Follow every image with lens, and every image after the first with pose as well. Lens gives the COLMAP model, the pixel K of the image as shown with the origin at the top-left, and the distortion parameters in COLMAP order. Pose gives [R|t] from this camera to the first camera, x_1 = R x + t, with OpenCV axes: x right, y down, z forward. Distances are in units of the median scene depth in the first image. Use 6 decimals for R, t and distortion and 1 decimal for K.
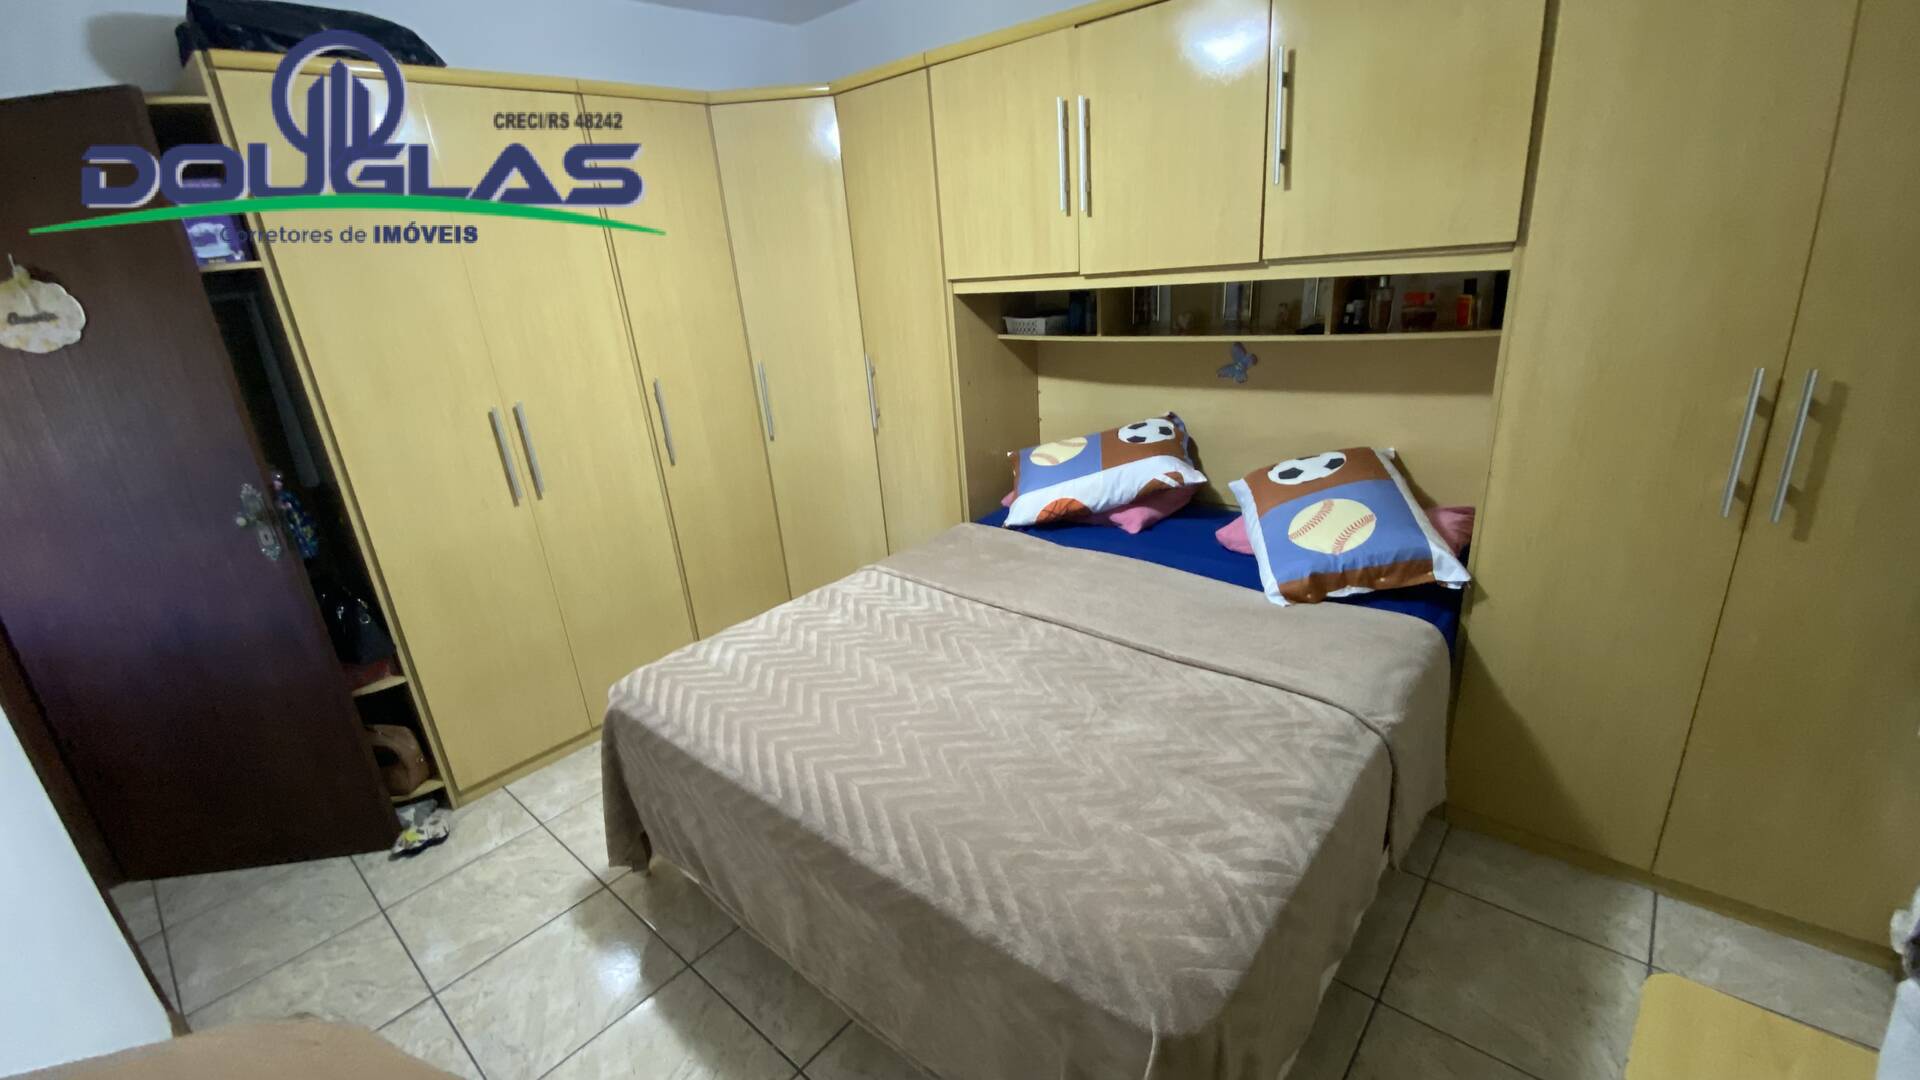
lens RADIAL K [[791.1, 0, 951.6], [0, 791.1, 534.3], [0, 0, 1]] dist [0.018879, -0.019512]
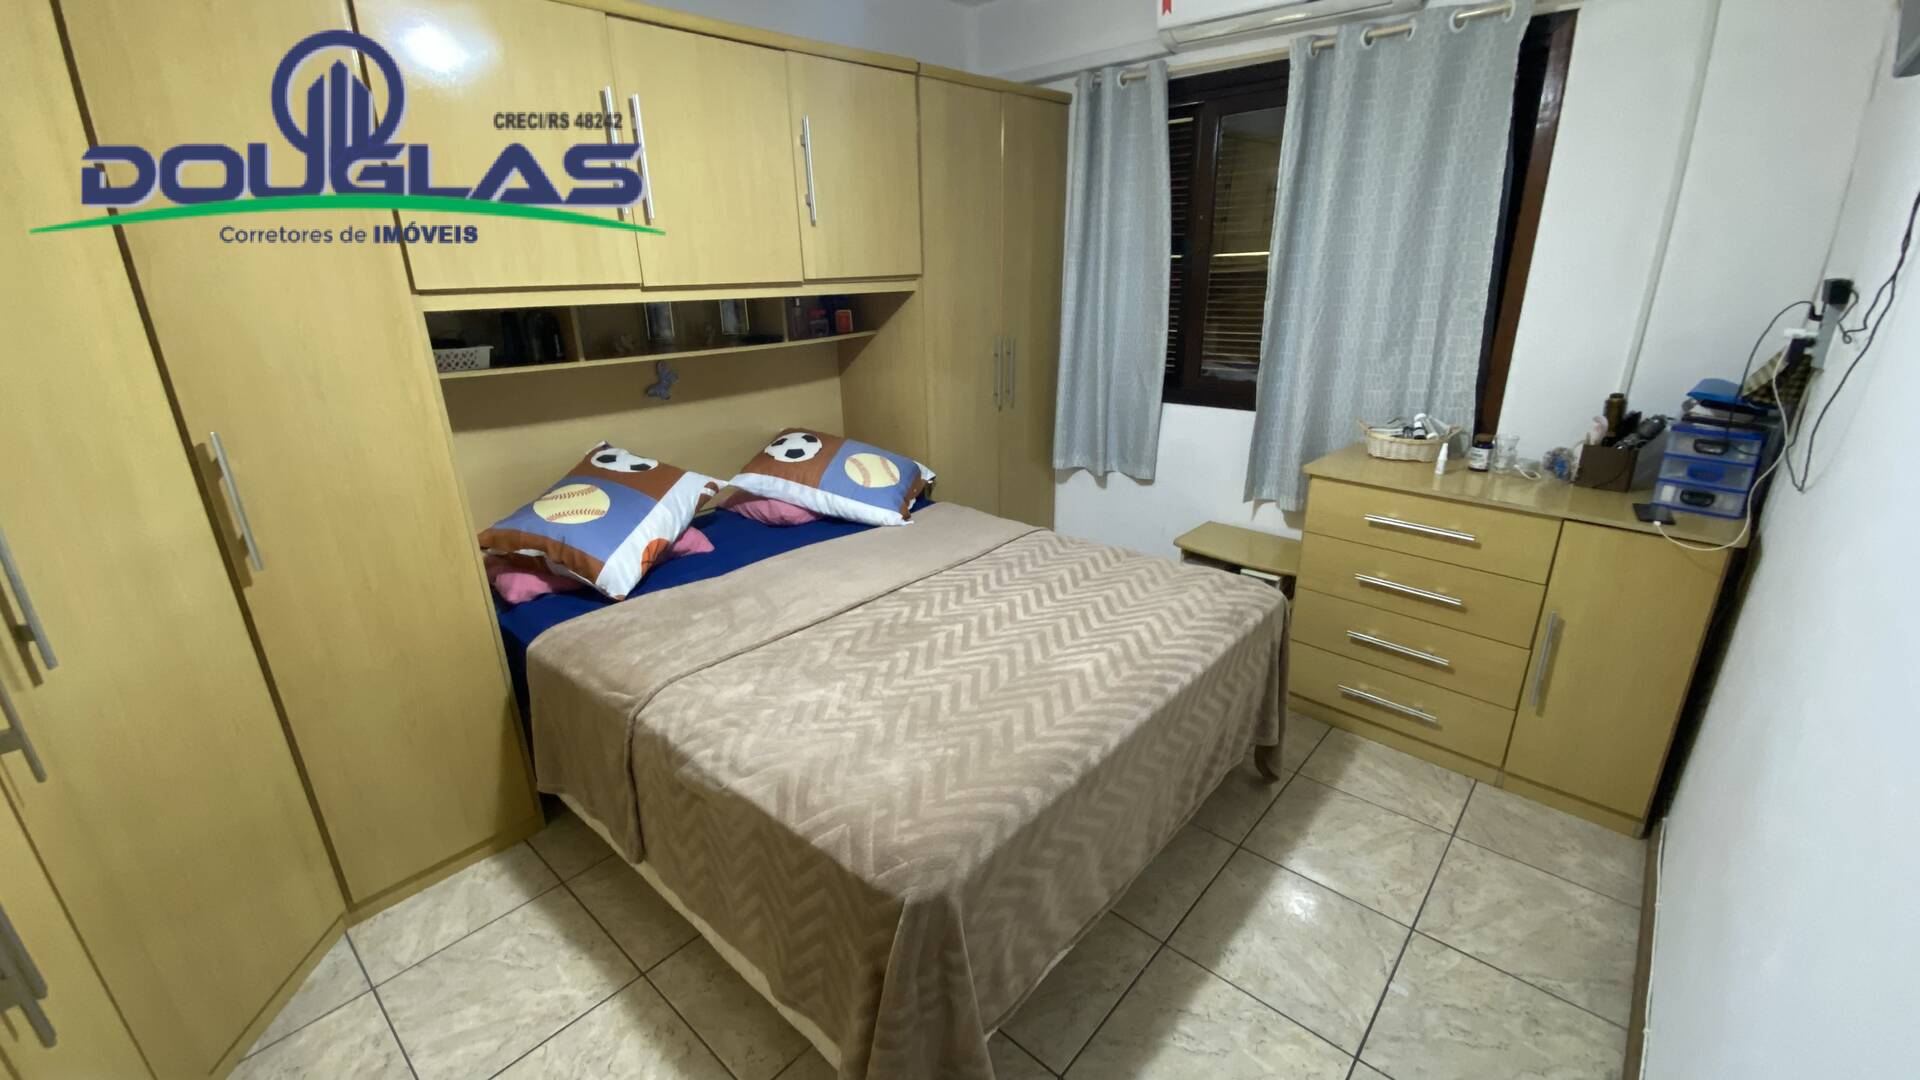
lens RADIAL K [[791.1, 0, 957.9], [0, 791.1, 539.1], [0, 0, 1]] dist [0.018879, -0.019512]
pose [[-0.011878, -0.255396, 0.966764, -0.783116], [0.334007, 0.910286, 0.244579, -0.165447], [-0.942496, 0.325811, 0.074492, 0.680532]]
